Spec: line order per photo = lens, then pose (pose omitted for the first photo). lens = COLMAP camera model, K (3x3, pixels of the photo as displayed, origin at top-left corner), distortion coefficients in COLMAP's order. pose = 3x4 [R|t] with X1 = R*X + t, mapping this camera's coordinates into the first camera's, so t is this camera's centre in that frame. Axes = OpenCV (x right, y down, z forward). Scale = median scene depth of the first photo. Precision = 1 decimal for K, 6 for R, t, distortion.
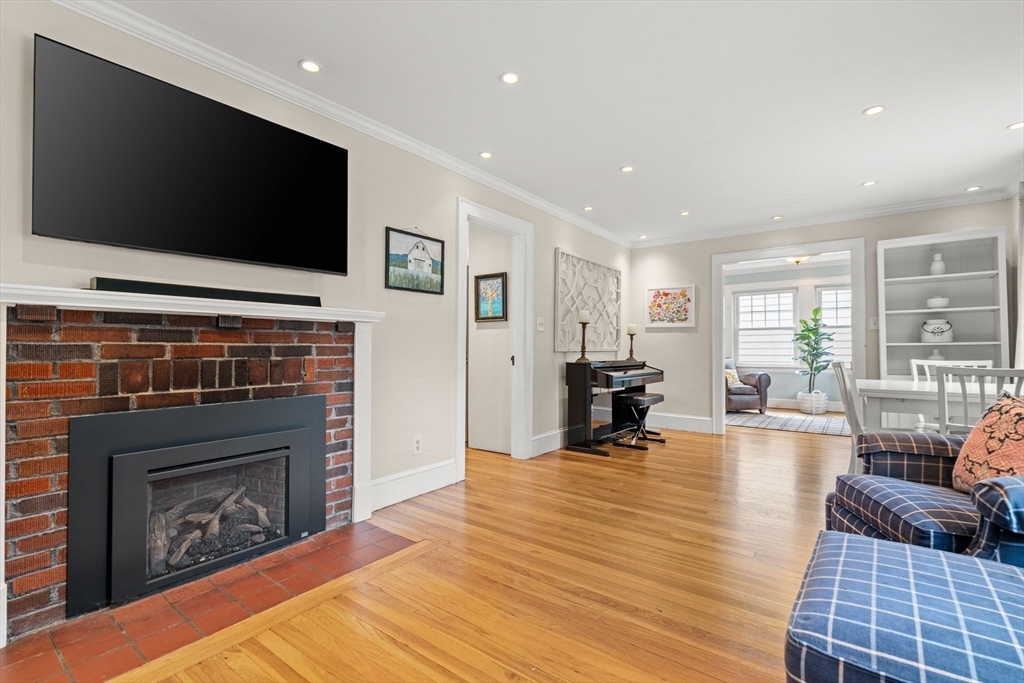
lens RADIAL K [[467.3, 0, 510.7], [0, 467.3, 339.2], [0, 0, 1]] dist [-0.007113, 0.002708]
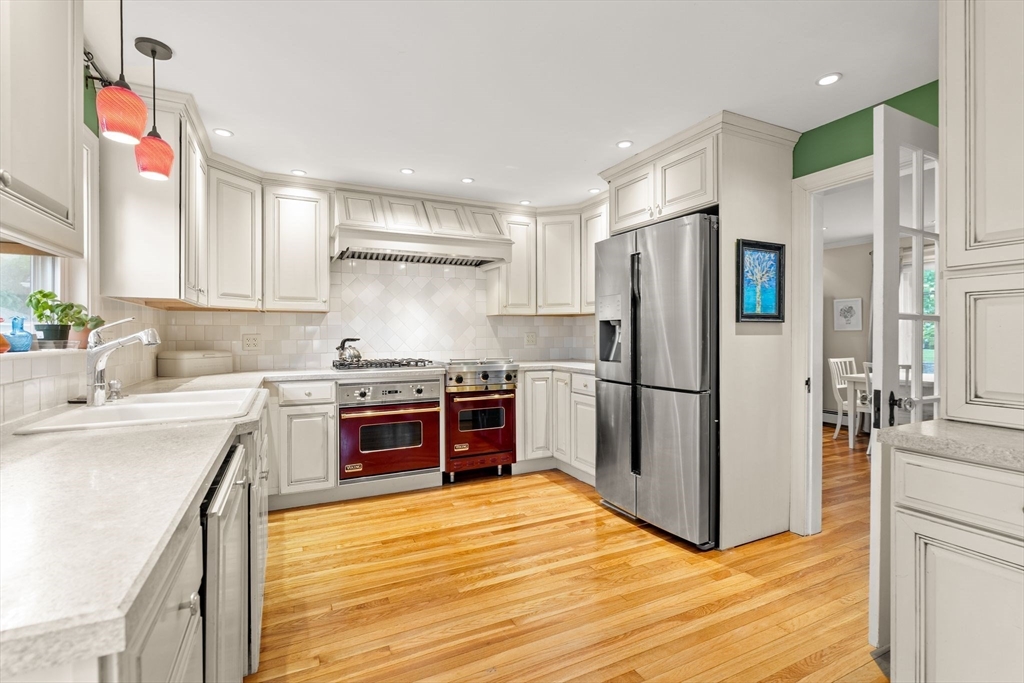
lens RADIAL K [[467.3, 0, 513.8], [0, 467.3, 338.1], [0, 0, 1]] dist [-0.007113, 0.002708]
pose [[0.441940, -0.003468, 0.897038, -0.708809], [-0.006428, 0.999955, 0.007033, -0.019625], [-0.897022, -0.008874, 0.441897, 1.012410]]
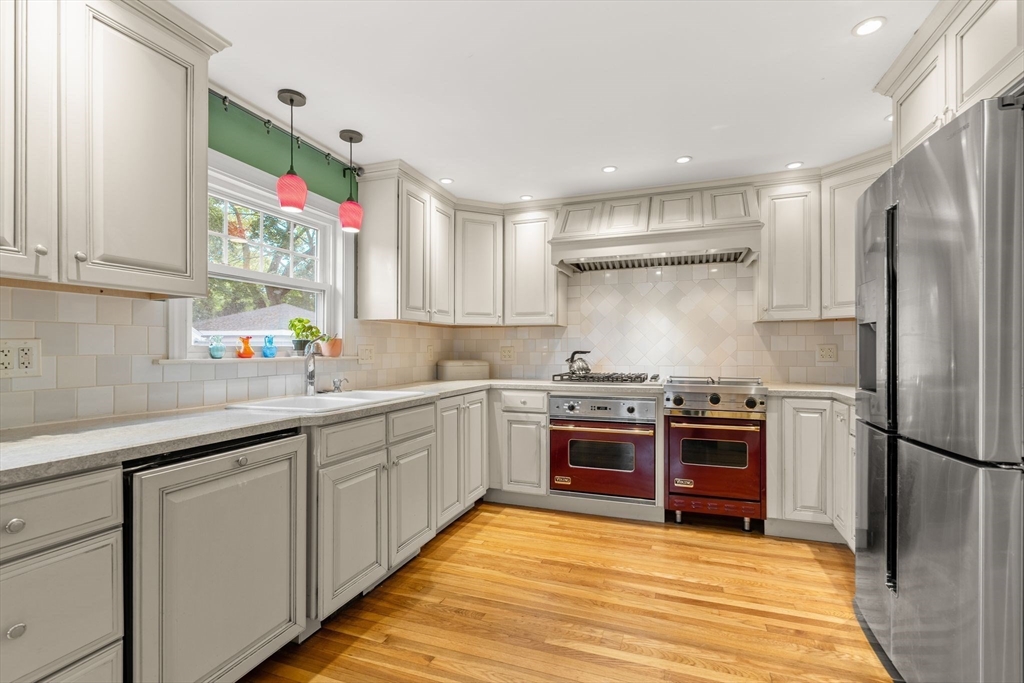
lens RADIAL K [[467.3, 0, 513.9], [0, 467.3, 349.9], [0, 0, 1]] dist [-0.007113, 0.002708]
pose [[0.953208, 0.001929, 0.302309, -0.456307], [-0.005111, 0.999940, 0.009736, -0.020552], [-0.302272, -0.010825, 0.953160, 0.884213]]
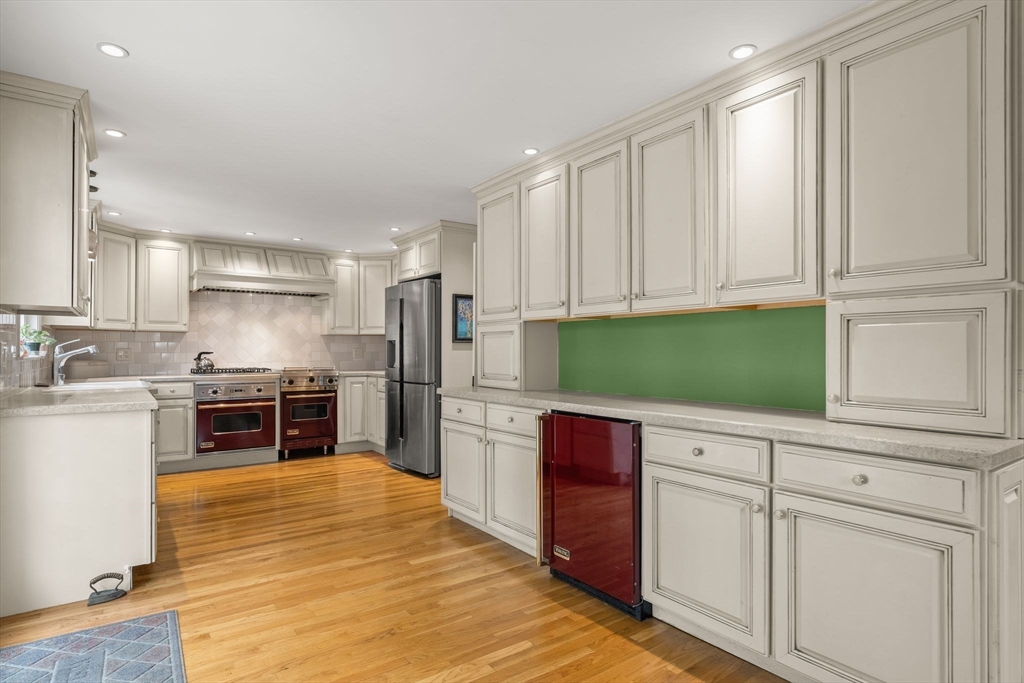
lens RADIAL K [[545.5, 0, 513.5], [0, 545.5, 351.1], [0, 0, 1]] dist [-0.004017, 0.001803]
pose [[0.277419, 0.004031, 0.960741, -1.126173], [-0.010898, 0.999940, -0.001049, -0.019691], [-0.960687, -0.010179, 0.277446, 0.585126]]
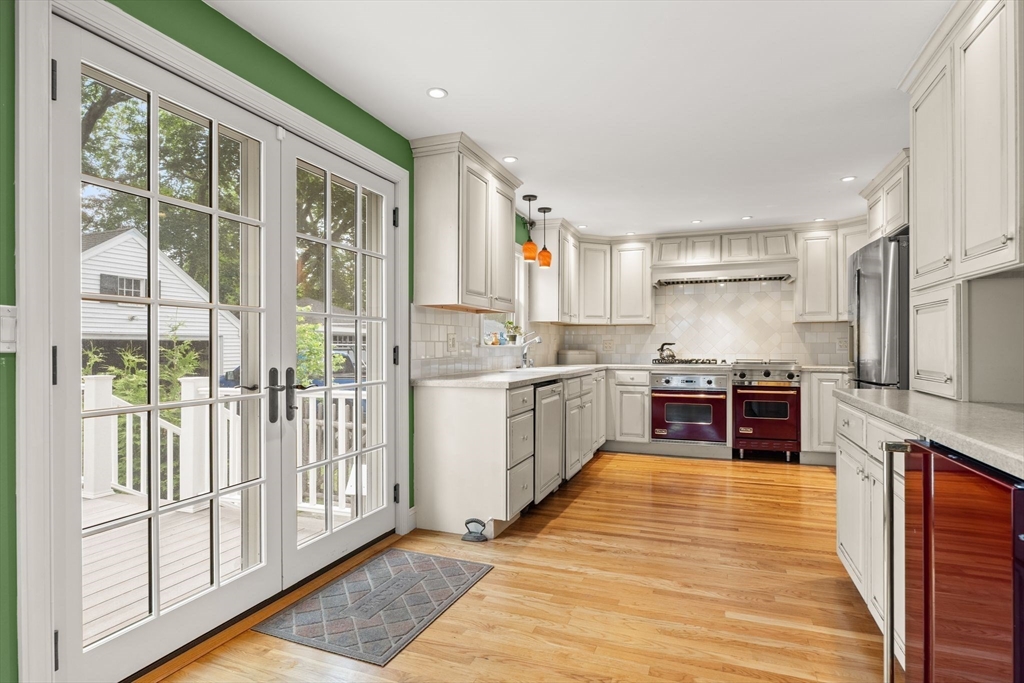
lens RADIAL K [[545.5, 0, 511.6], [0, 545.5, 346.2], [0, 0, 1]] dist [-0.004017, 0.001803]
pose [[0.955899, 0.003607, 0.293674, -0.857153], [-0.005888, 0.999959, 0.006886, -0.010290], [-0.293637, -0.008311, 0.955881, 0.465909]]
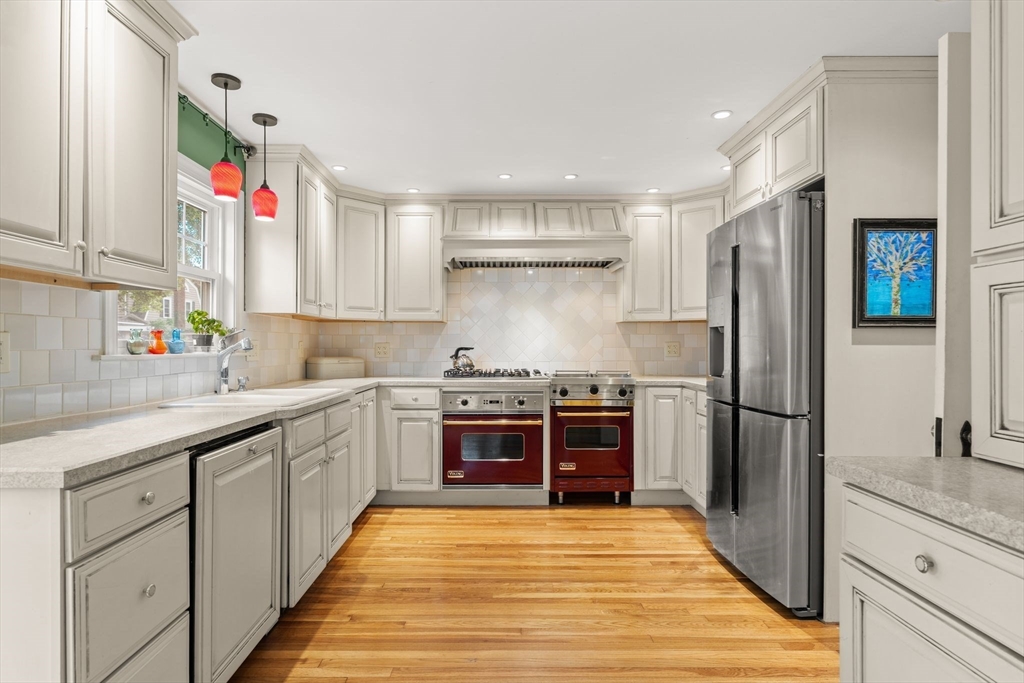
lens RADIAL K [[559.4, 0, 499.7], [0, 559.4, 348.0], [0, 0, 1]] dist [-0.006143, 0.002798]
pose [[0.790605, 0.002481, 0.612322, -0.655330], [-0.009676, 0.999918, 0.008441, -0.019244], [-0.612250, -0.012599, 0.790564, 0.809919]]
